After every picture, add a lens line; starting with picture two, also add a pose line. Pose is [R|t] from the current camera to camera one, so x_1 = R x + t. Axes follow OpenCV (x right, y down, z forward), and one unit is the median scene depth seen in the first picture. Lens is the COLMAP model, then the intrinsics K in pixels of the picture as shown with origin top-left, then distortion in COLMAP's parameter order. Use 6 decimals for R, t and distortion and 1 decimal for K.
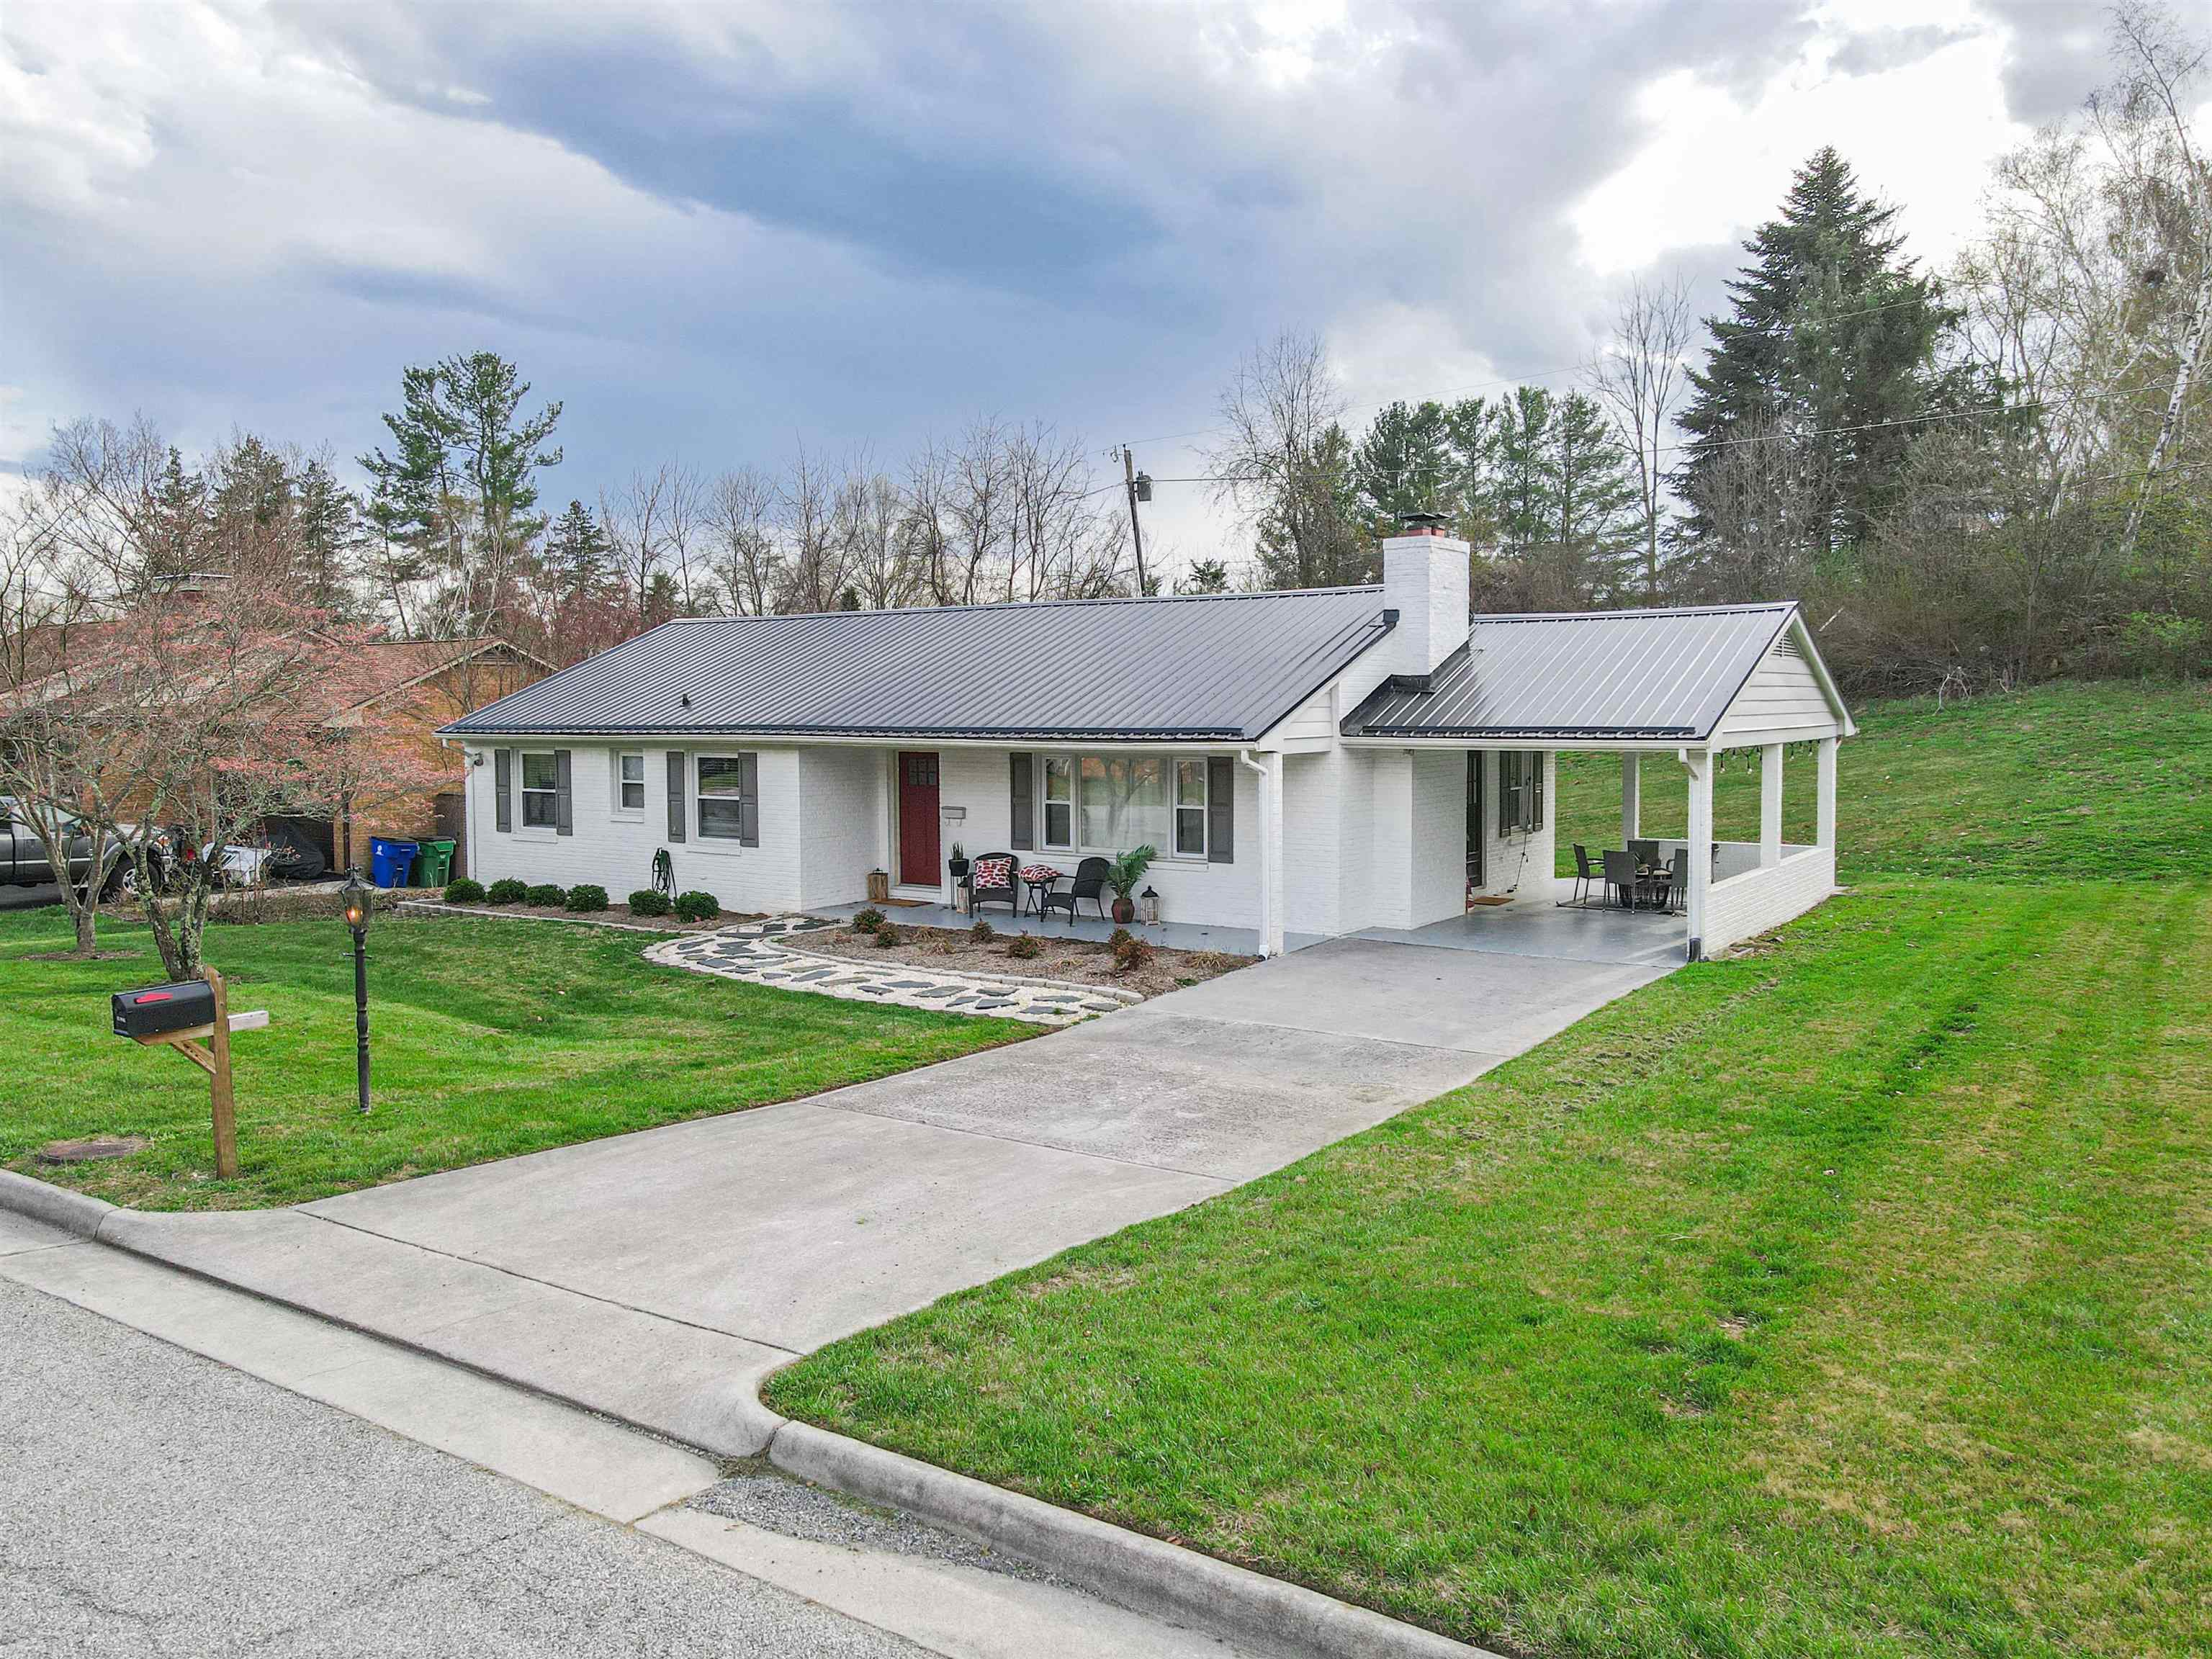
lens RADIAL K [[1655.1, 0, 1106.0], [0, 1655.1, 829.5], [0, 0, 1]] dist [-0.004980, 0.003281]
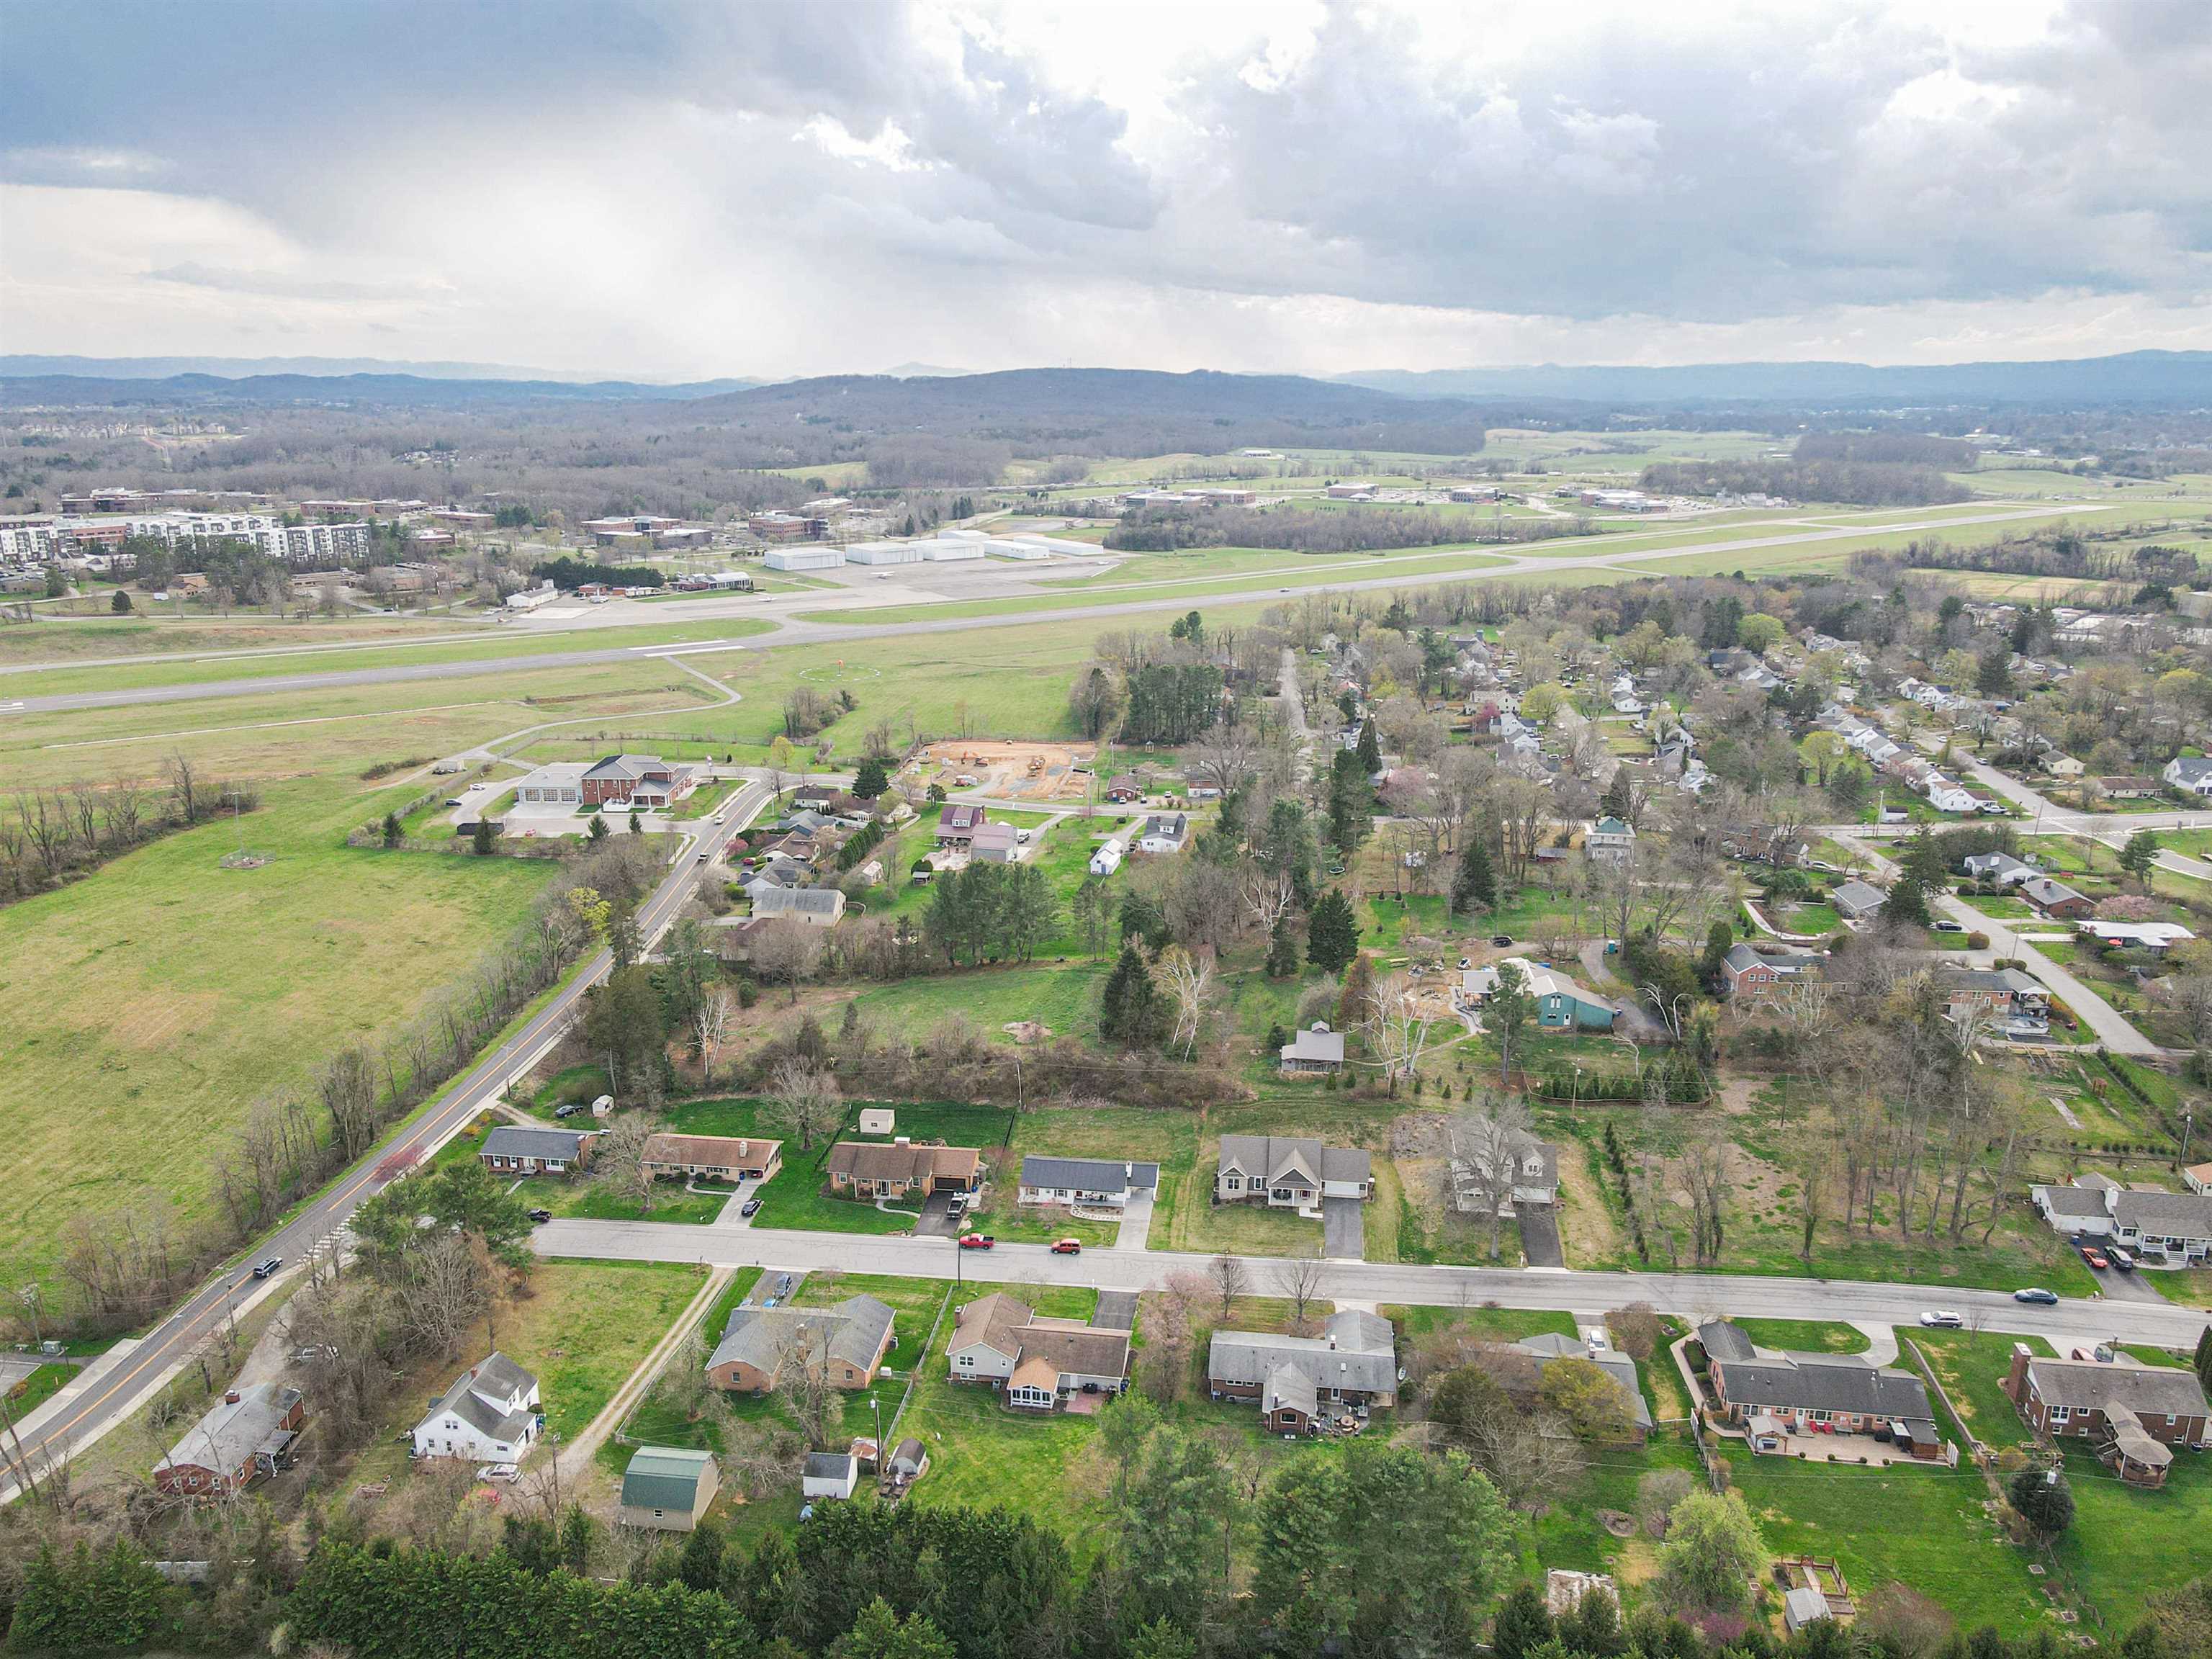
lens RADIAL K [[1655.1, 0, 1106.0], [0, 1655.1, 829.5], [0, 0, 1]] dist [-0.004980, 0.003281]
pose [[0.886377, -0.111855, 0.449249, -1.664458], [0.026609, 0.981079, 0.191771, -1.602871], [-0.462200, -0.158028, 0.872582, -2.943094]]
